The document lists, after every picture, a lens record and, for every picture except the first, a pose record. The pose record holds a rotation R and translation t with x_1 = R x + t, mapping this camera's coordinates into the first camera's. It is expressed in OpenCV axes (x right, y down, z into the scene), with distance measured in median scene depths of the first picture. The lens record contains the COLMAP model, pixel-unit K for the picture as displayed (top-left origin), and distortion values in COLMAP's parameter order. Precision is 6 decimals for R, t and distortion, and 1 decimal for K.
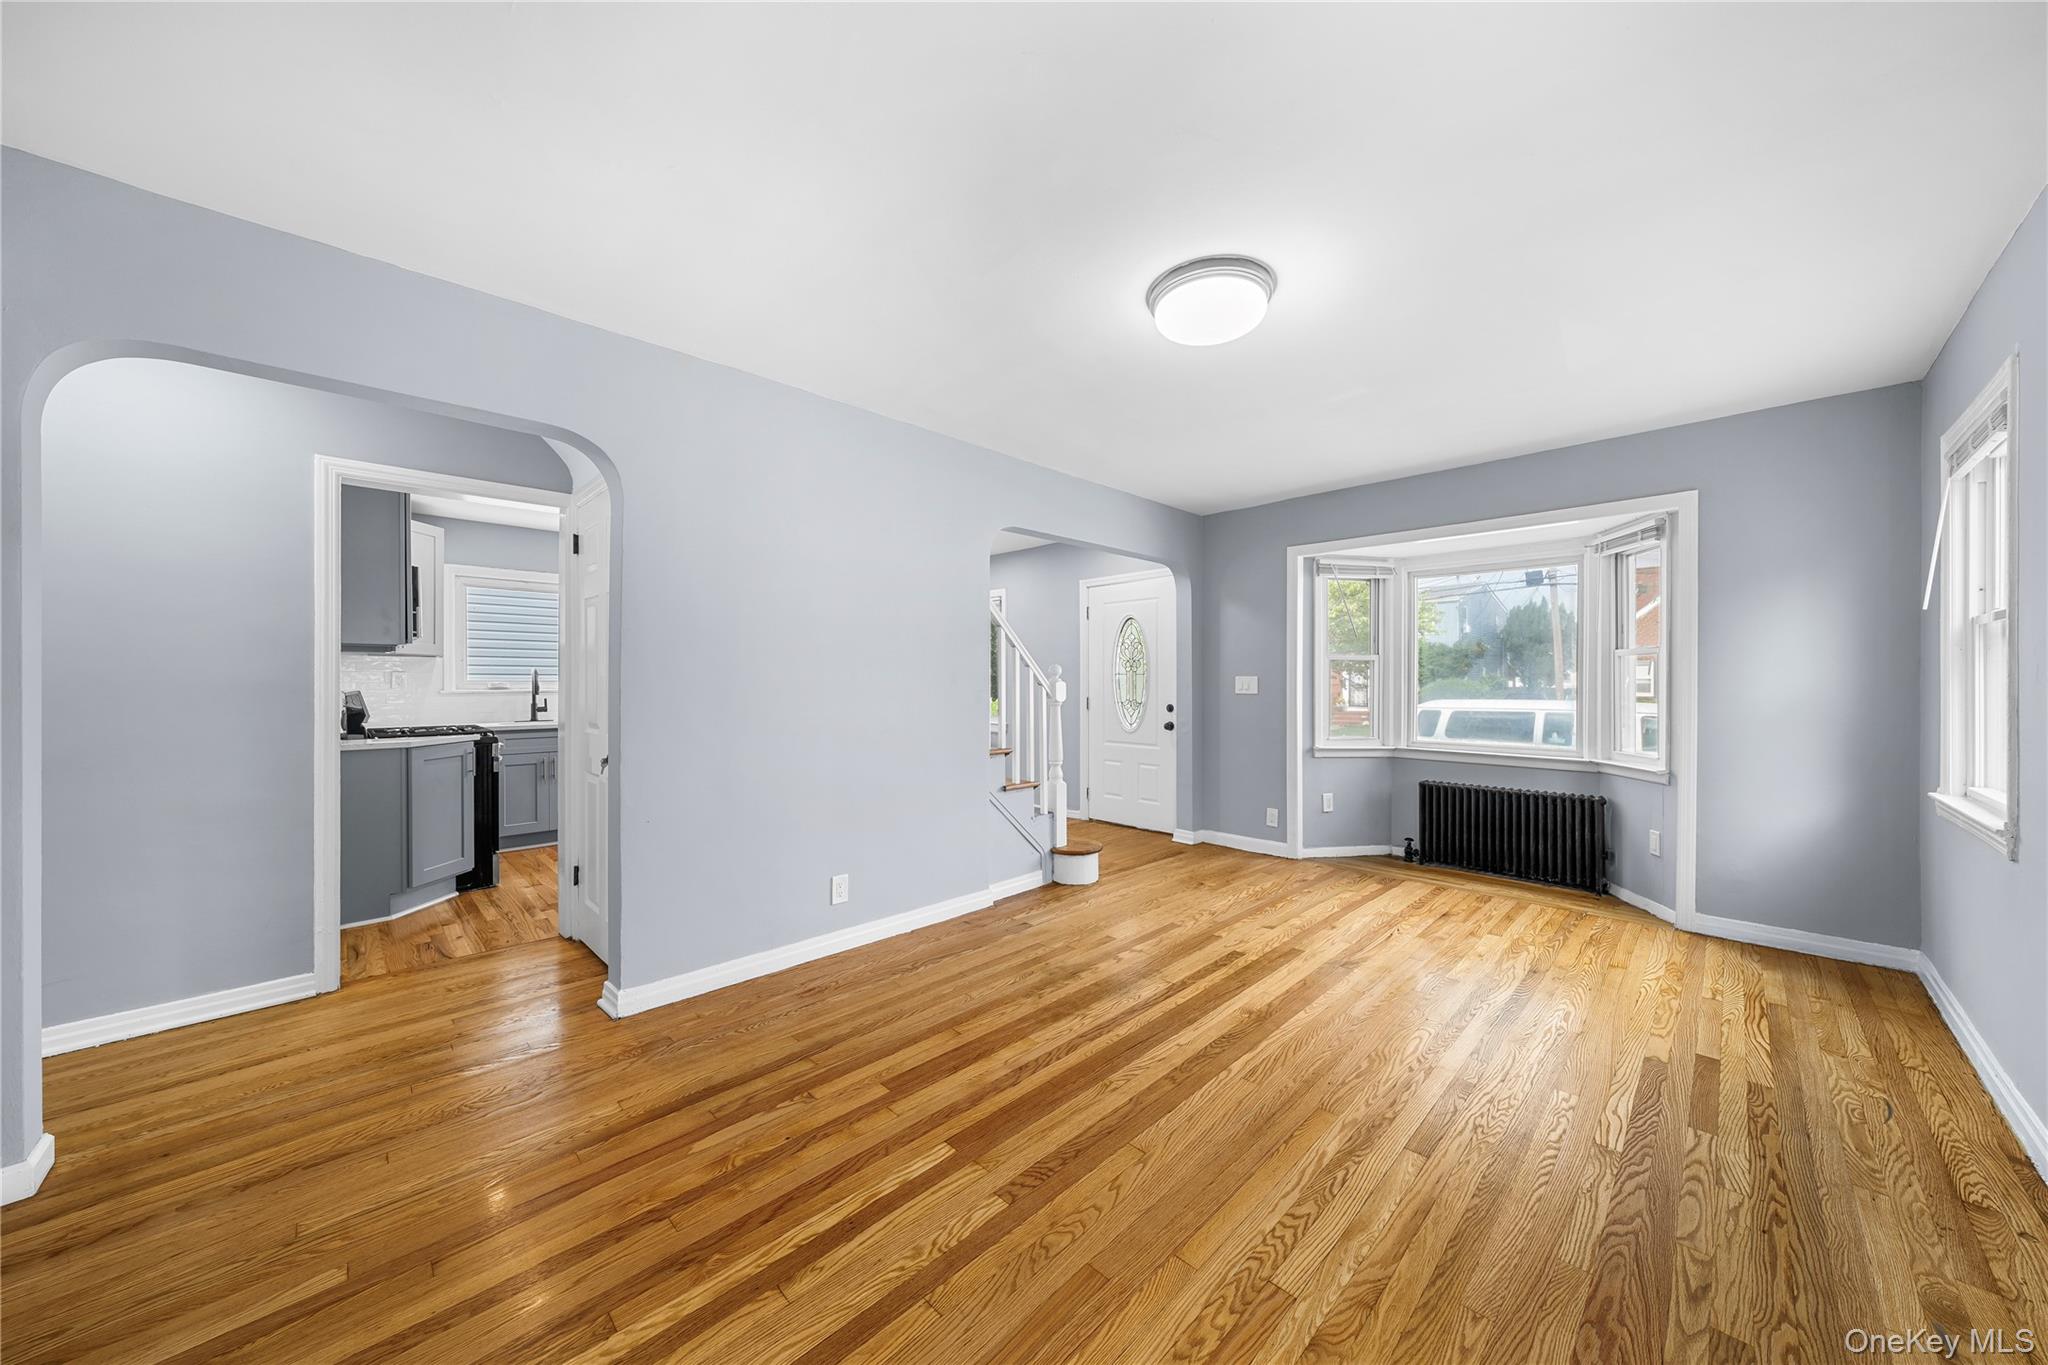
lens RADIAL K [[700.2, 0, 1014.6], [0, 700.2, 685.6], [0, 0, 1]] dist [-0.001394, -0.000055]
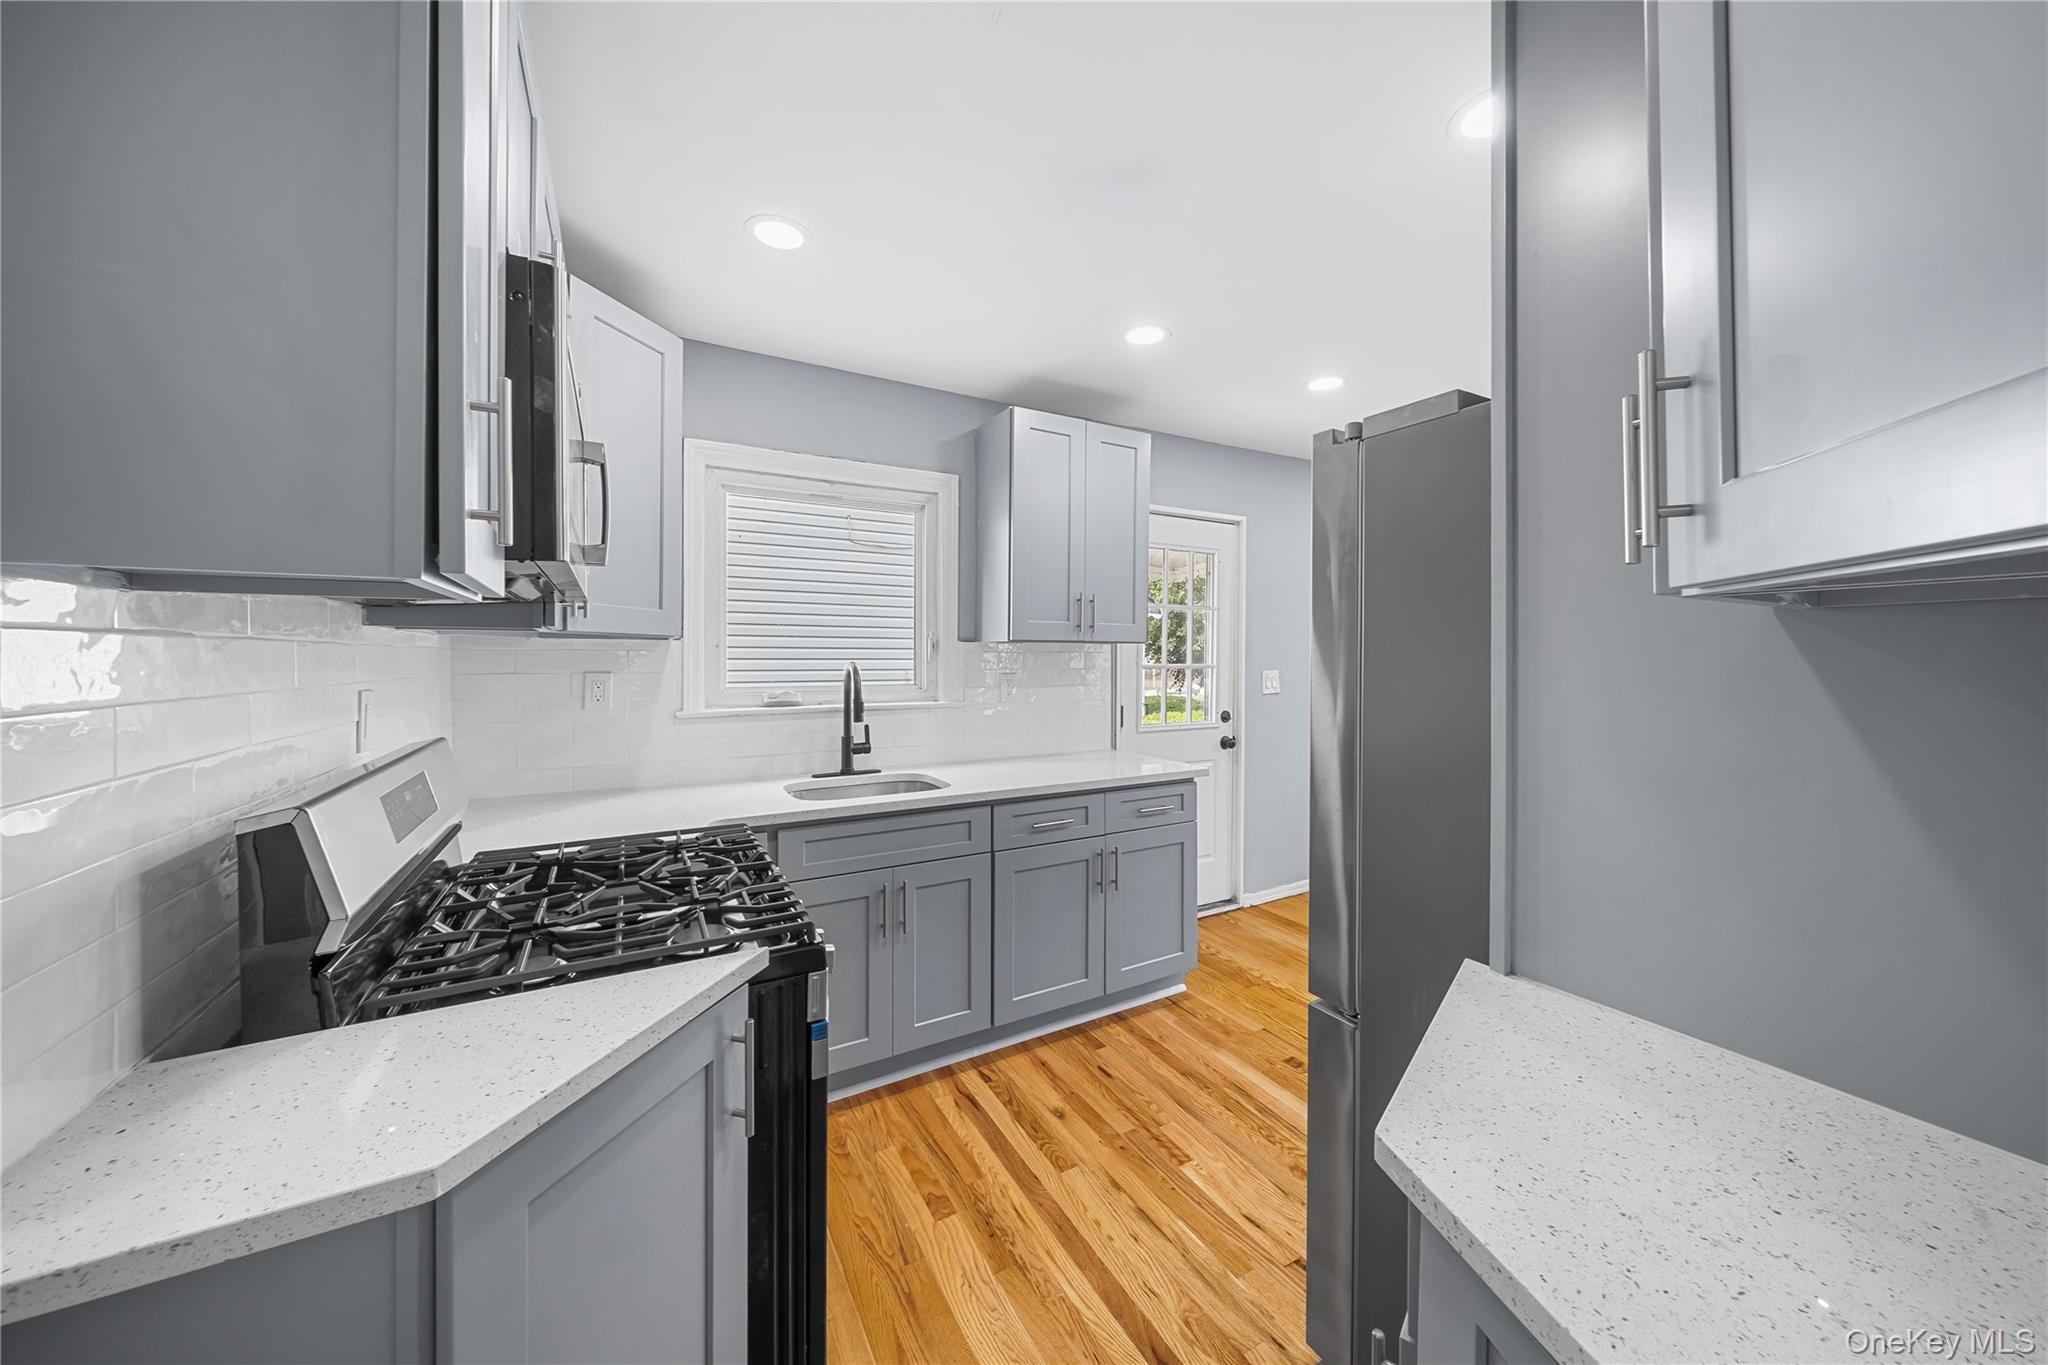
lens RADIAL K [[700.2, 0, 1032.1], [0, 700.2, 656.6], [0, 0, 1]] dist [-0.001394, -0.000055]
pose [[0.968998, 0.004634, -0.247026, -0.766095], [-0.006576, 0.999954, -0.007041, -0.043465], [0.246982, 0.008447, 0.968983, 0.976473]]
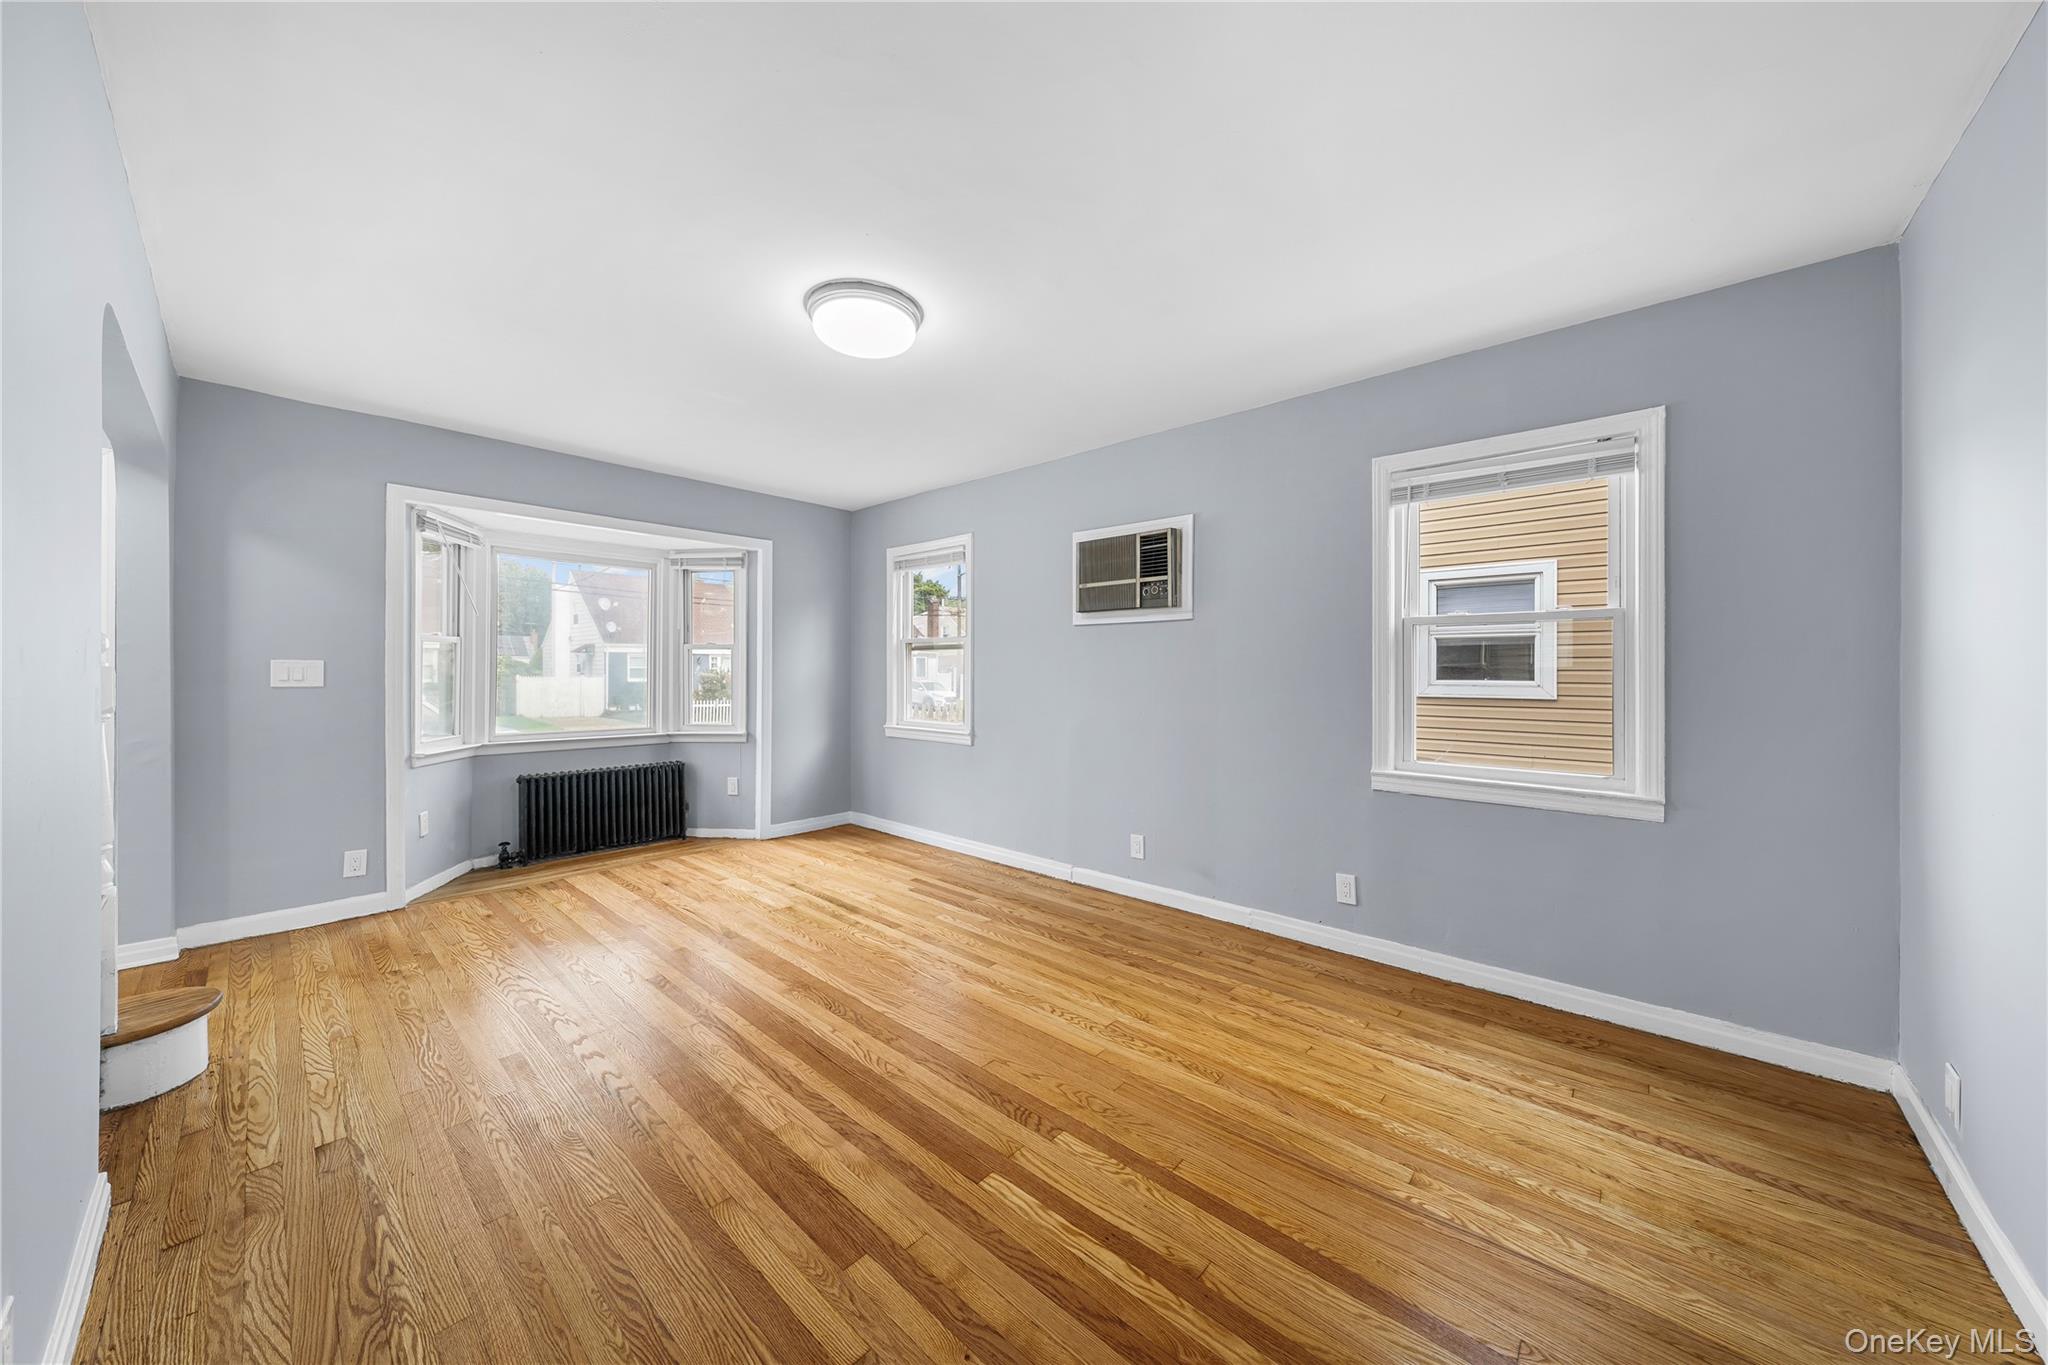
lens RADIAL K [[700.2, 0, 1038.6], [0, 700.2, 673.6], [0, 0, 1]] dist [-0.001394, -0.000055]
pose [[-0.076278, -0.005700, 0.997070, -0.555900], [0.002870, 0.999978, 0.005936, -0.004026], [-0.997082, 0.003314, -0.076260, 0.551442]]
